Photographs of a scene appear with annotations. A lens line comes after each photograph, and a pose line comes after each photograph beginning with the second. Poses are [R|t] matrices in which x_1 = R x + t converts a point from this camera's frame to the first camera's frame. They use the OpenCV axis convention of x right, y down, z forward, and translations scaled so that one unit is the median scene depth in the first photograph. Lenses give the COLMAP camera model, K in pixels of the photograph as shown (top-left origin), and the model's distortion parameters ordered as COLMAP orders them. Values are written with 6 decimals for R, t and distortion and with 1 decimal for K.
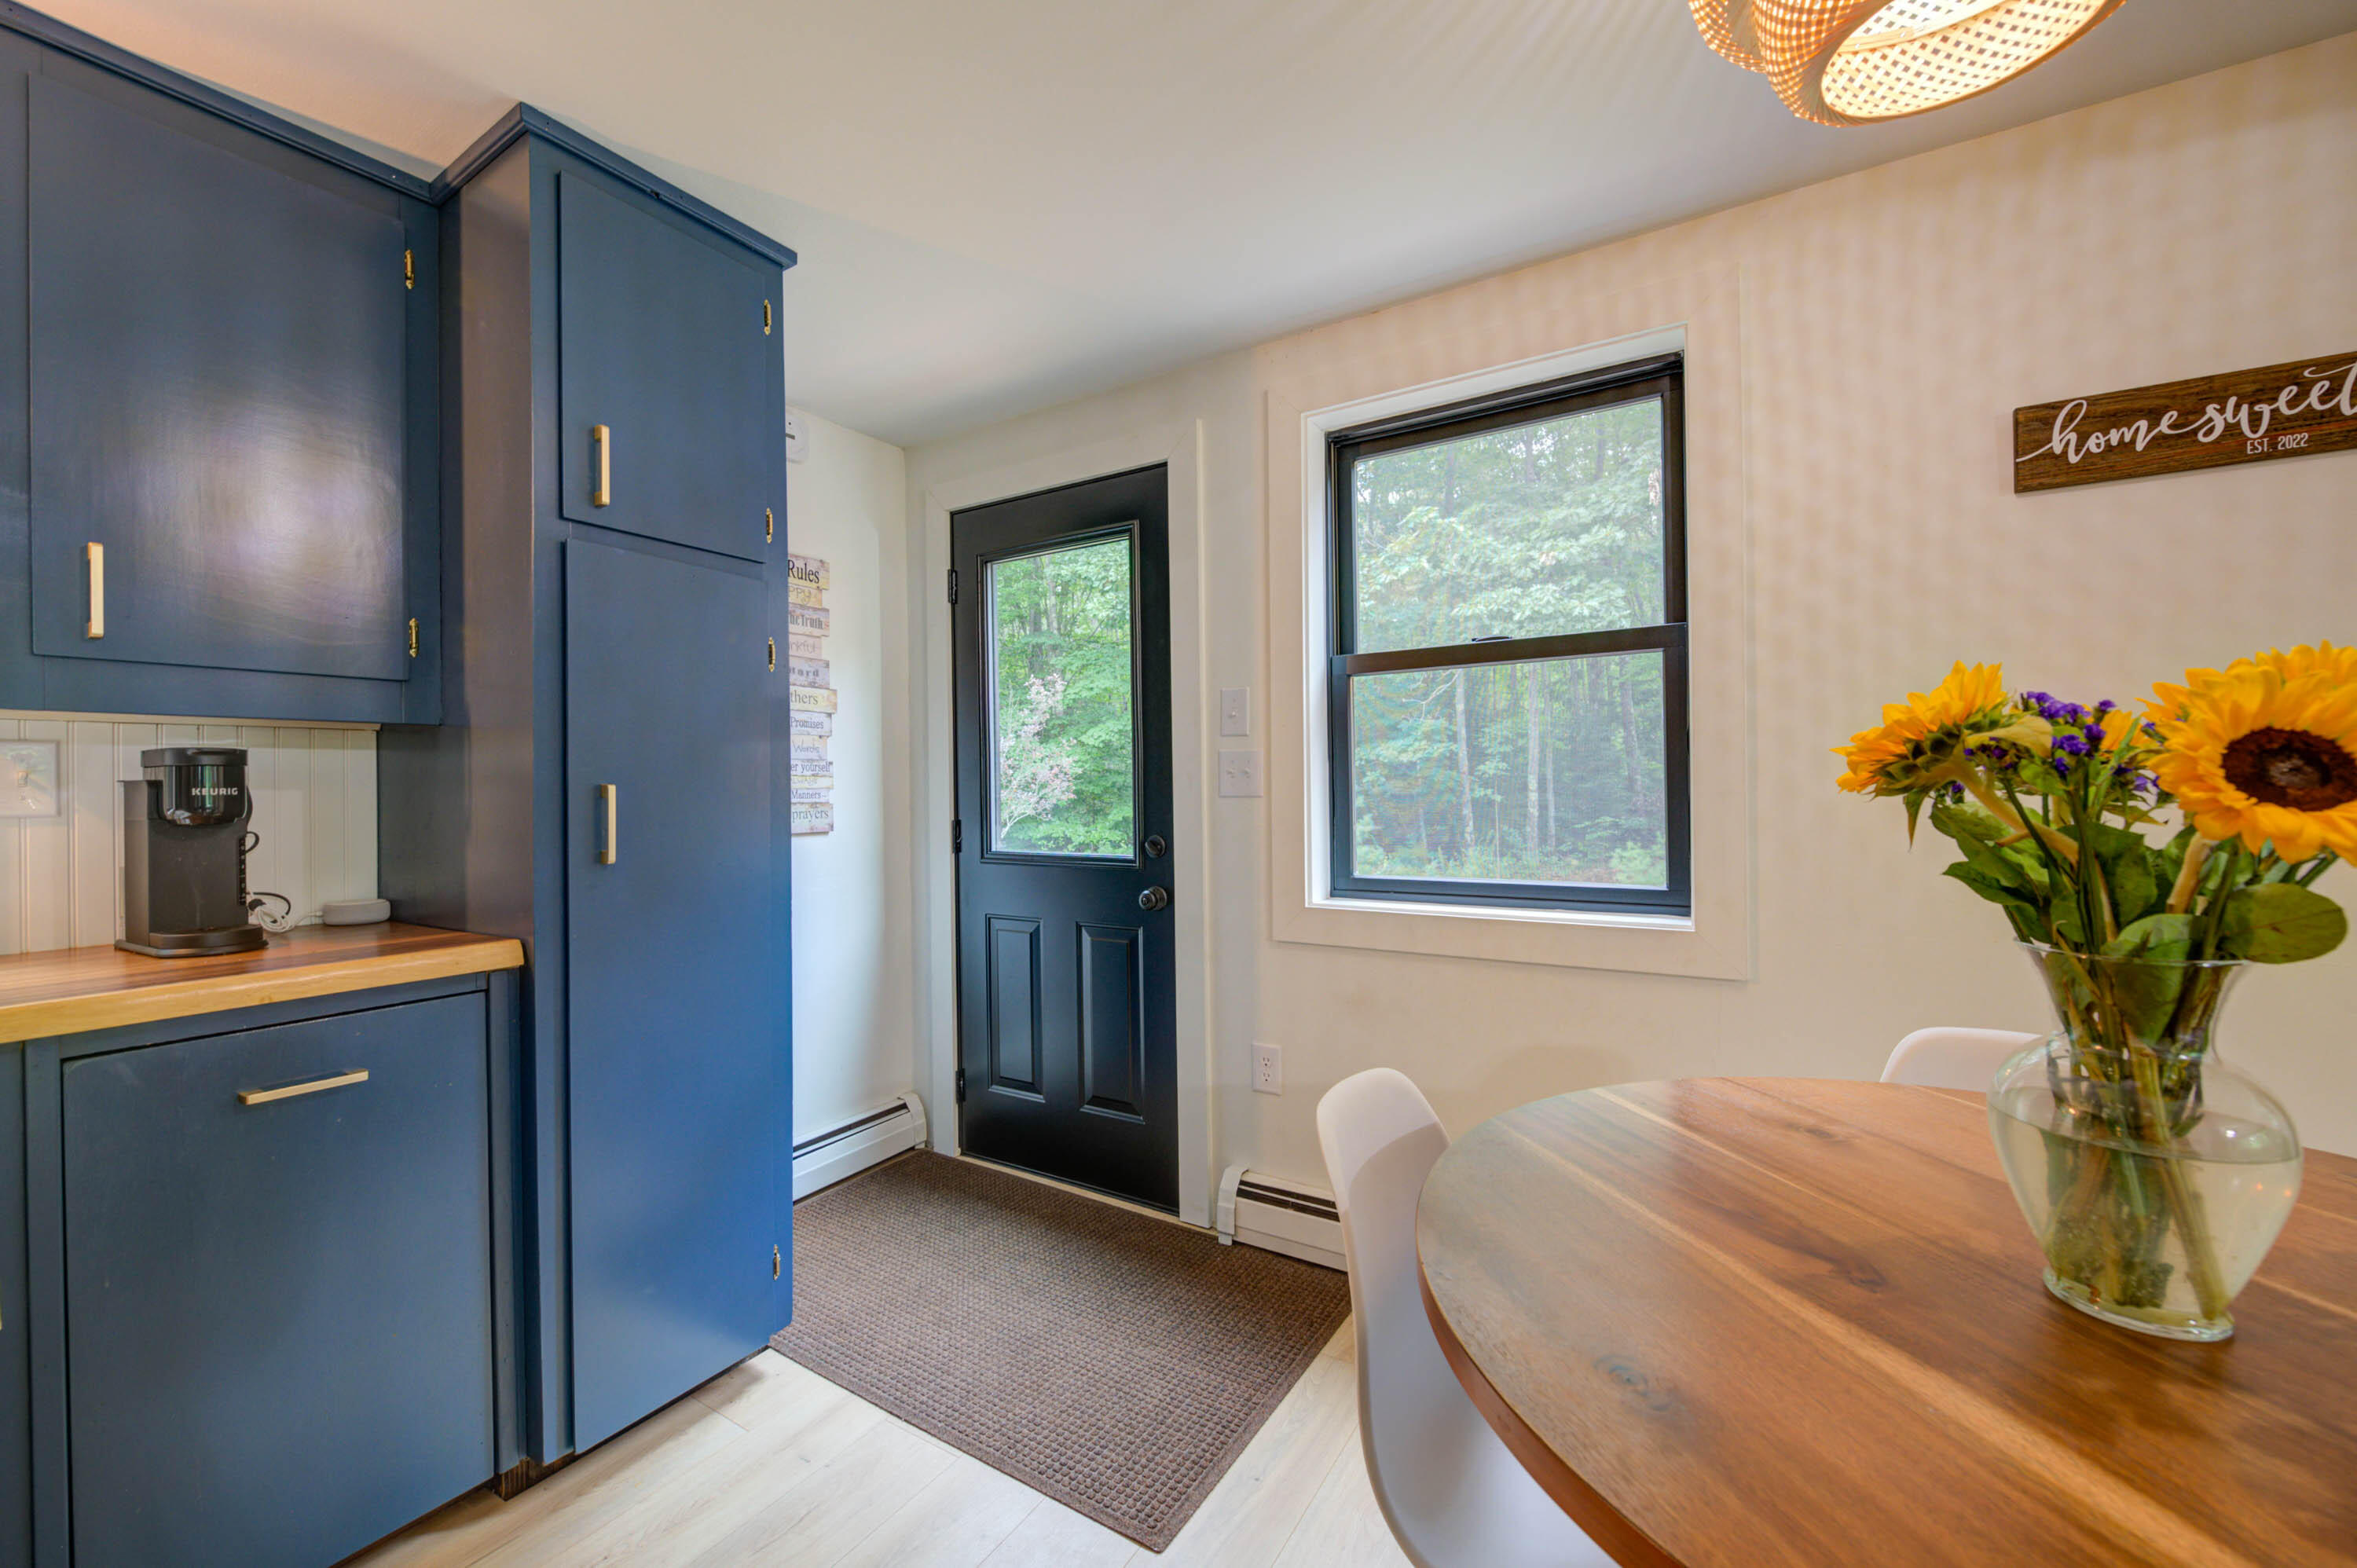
lens RADIAL K [[929.2, 0, 1168.8], [0, 929.2, 785.3], [0, 0, 1]] dist [-0.000747, -0.002232]
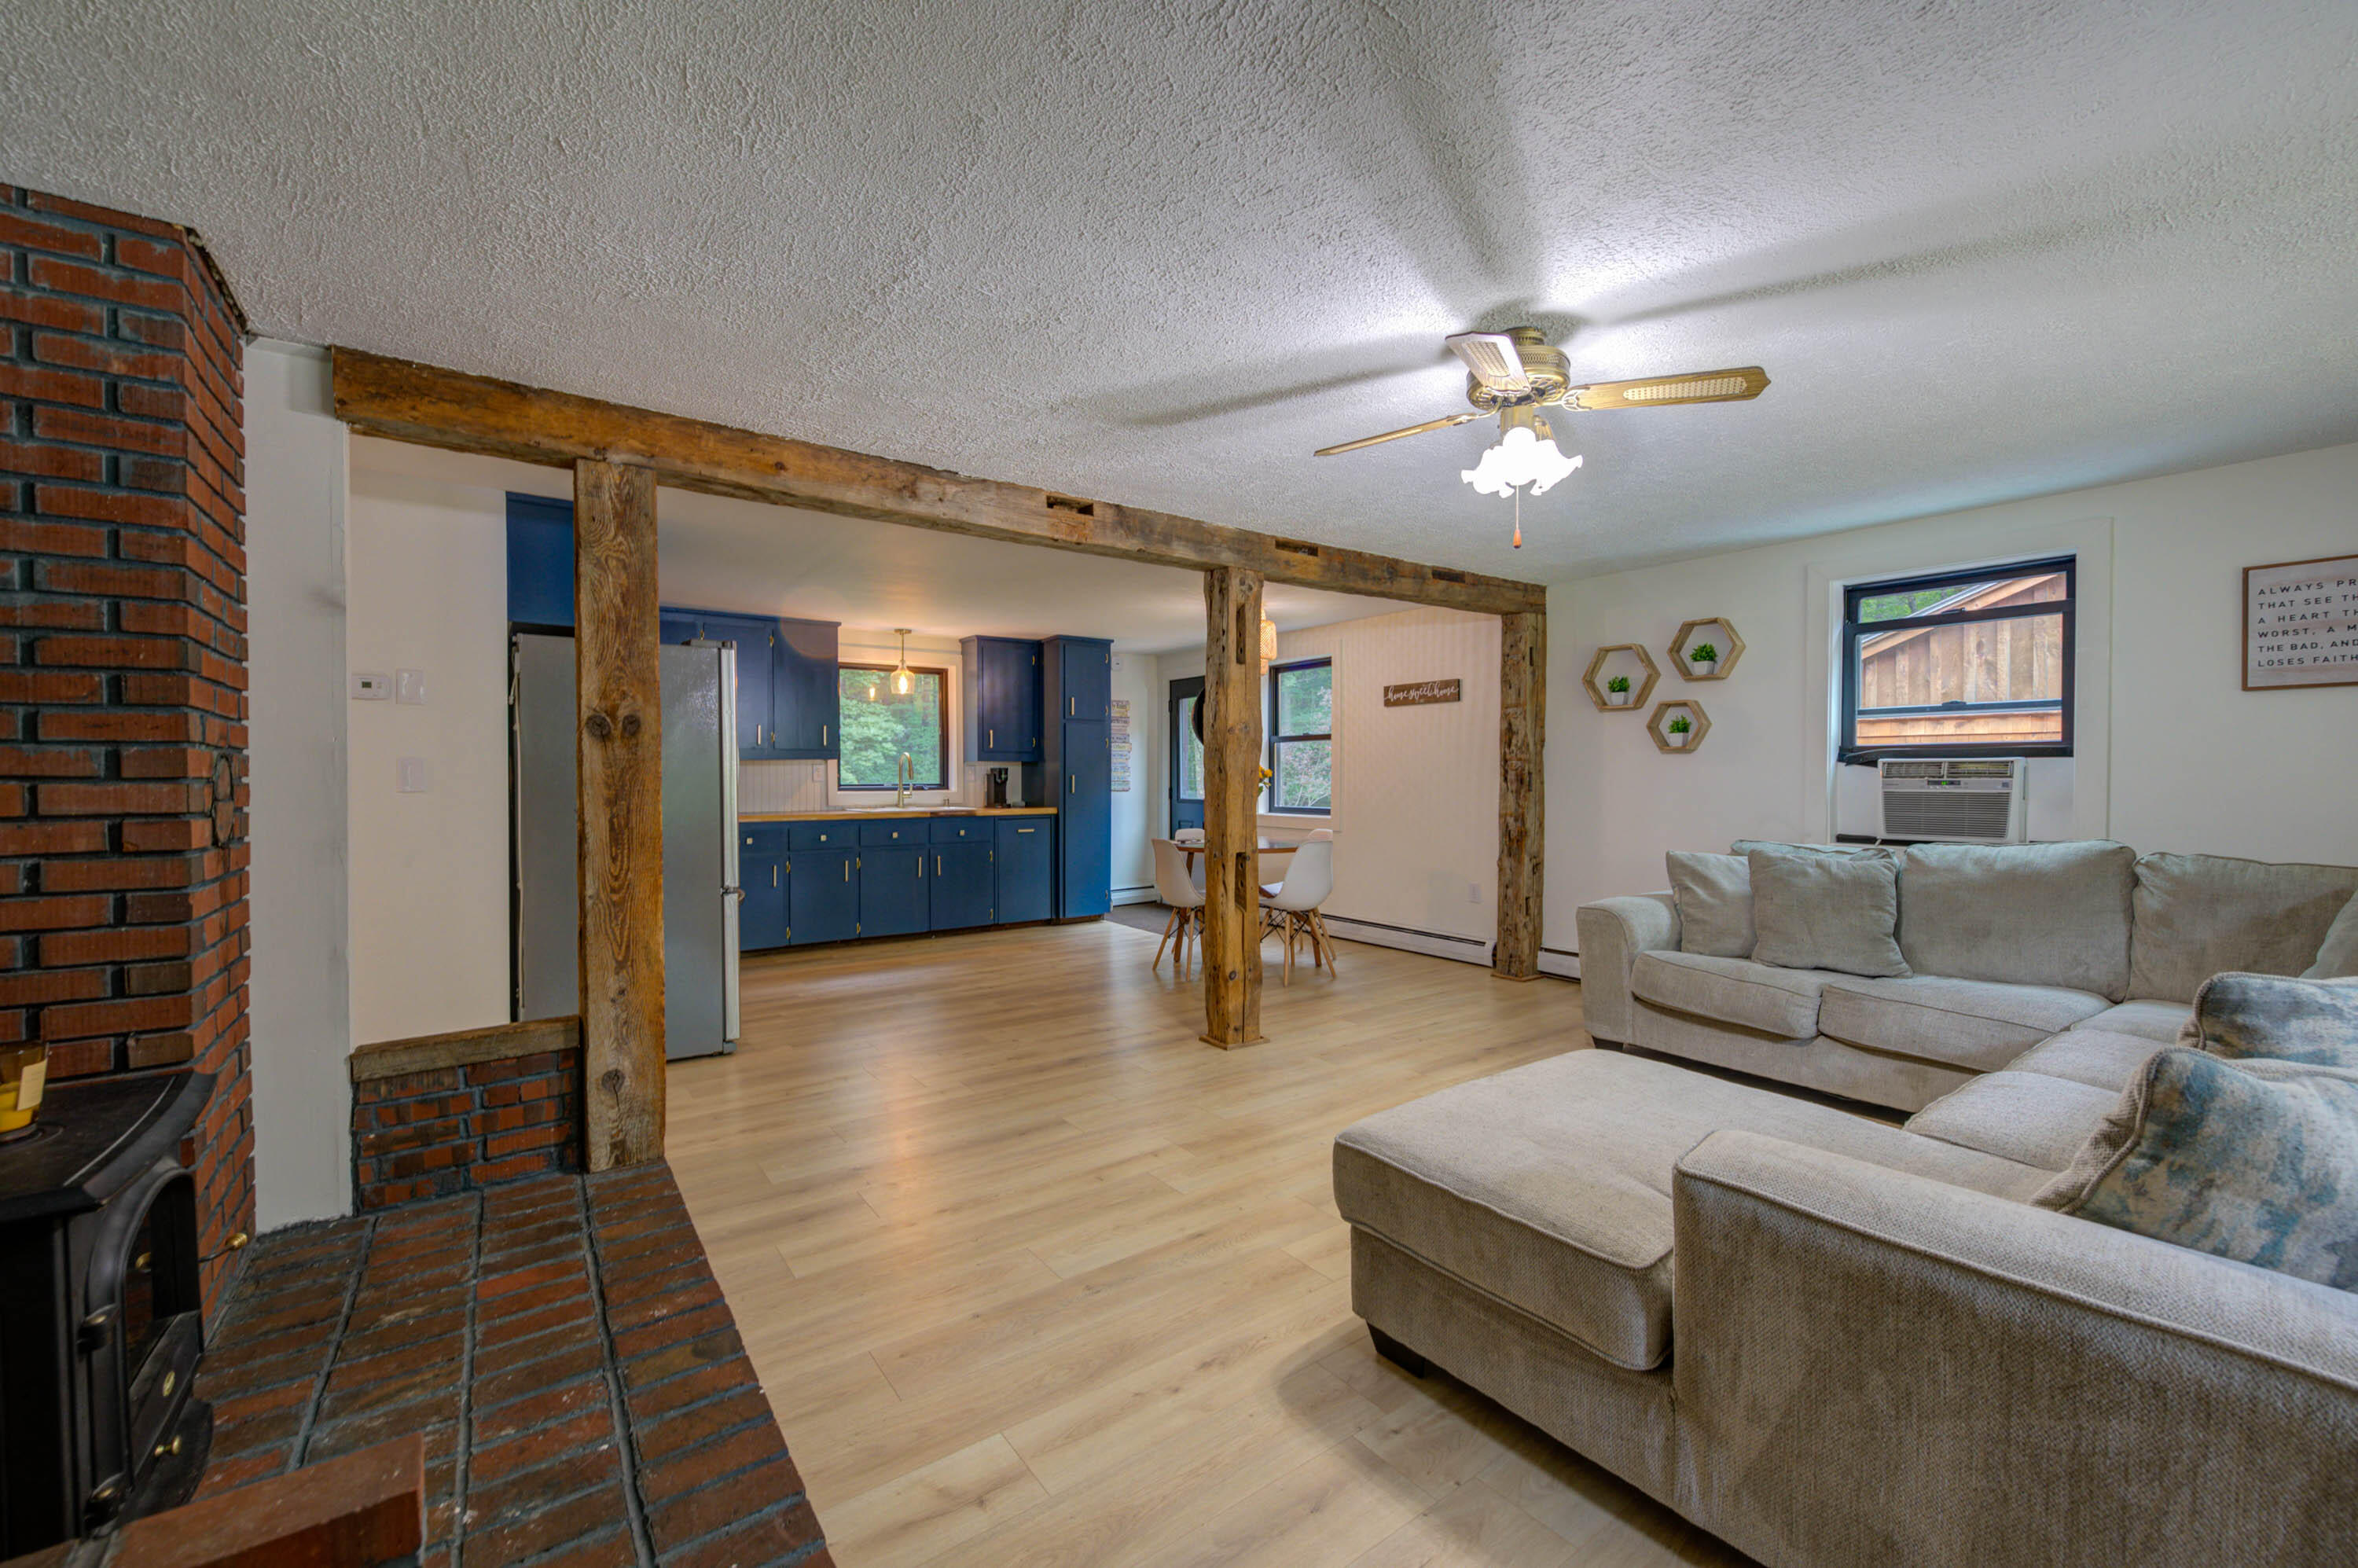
lens RADIAL K [[929.6, 0, 1175.4], [0, 929.6, 782.4], [0, 0, 1]] dist [-0.000747, -0.002232]
pose [[0.929103, 0.015115, -0.369513, 1.337830], [-0.010528, 0.999841, 0.014425, -0.032456], [0.369672, -0.009512, 0.929114, -2.628890]]
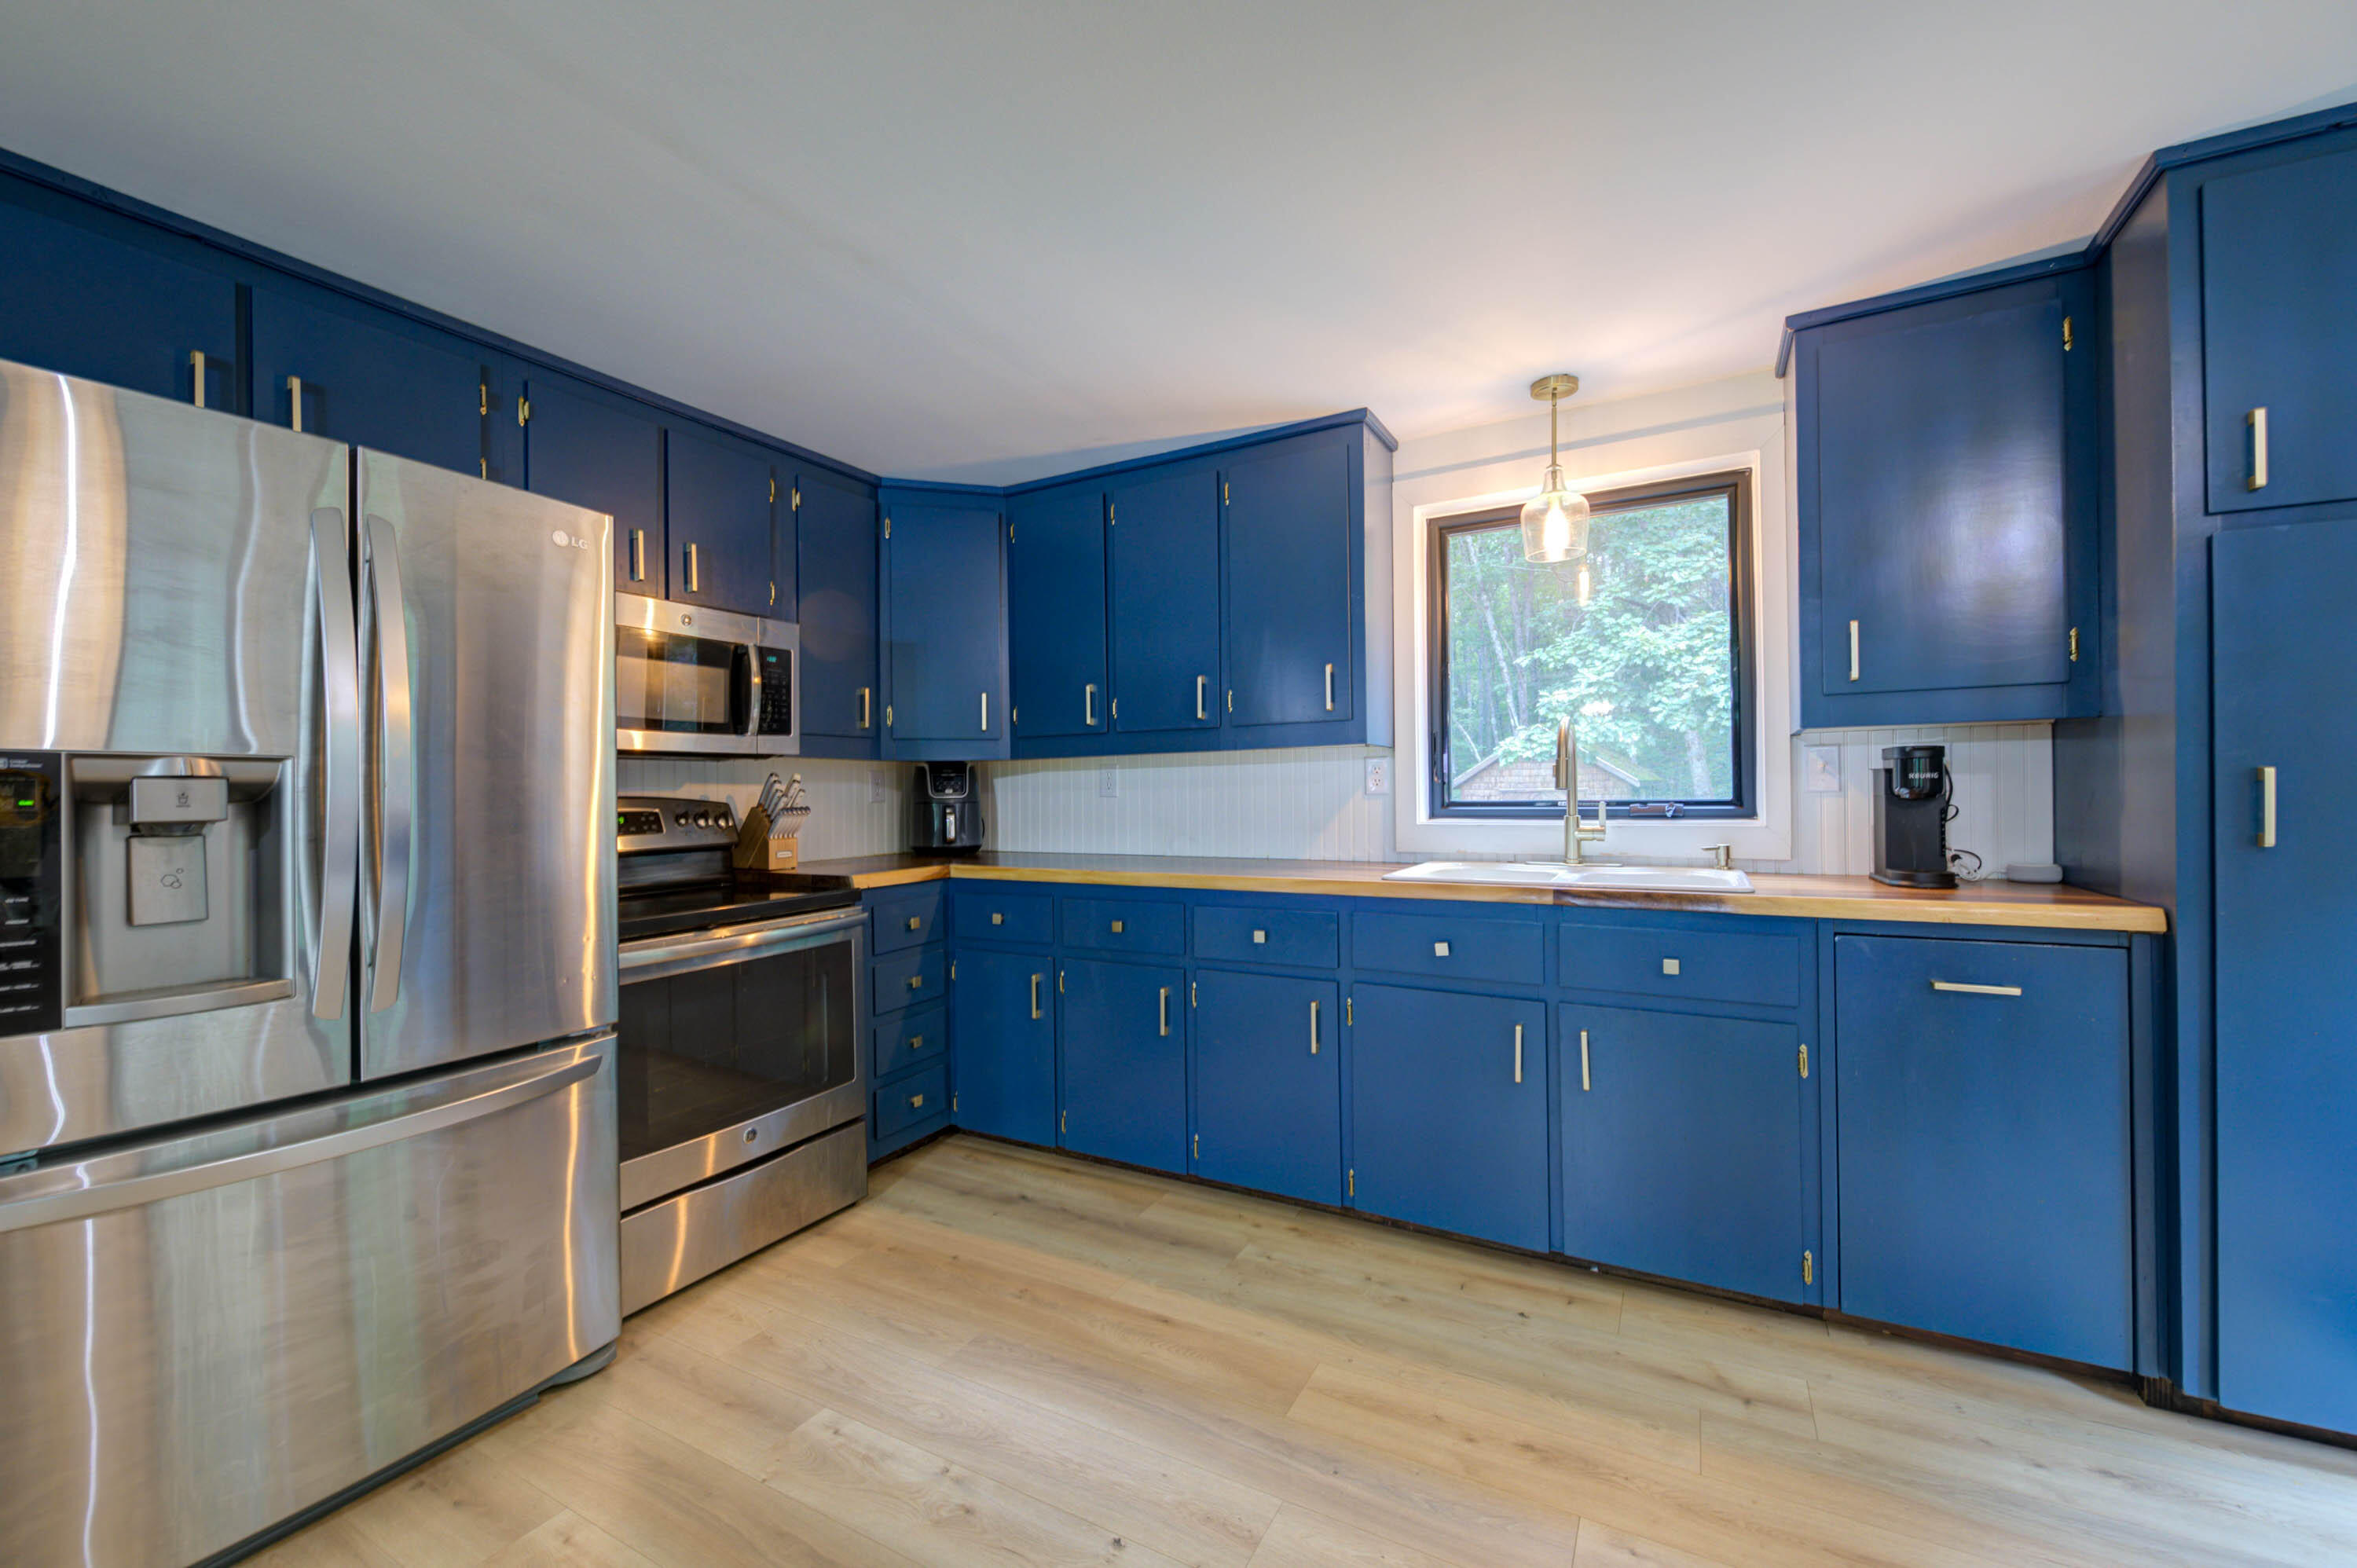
lens RADIAL K [[929.2, 0, 1179.9], [0, 929.2, 788.6], [0, 0, 1]] dist [-0.000747, -0.002232]
pose [[0.057723, 0.011050, -0.998271, 0.270069], [0.013862, 0.999833, 0.011869, -0.005042], [0.998236, -0.014524, 0.057560, -0.186596]]
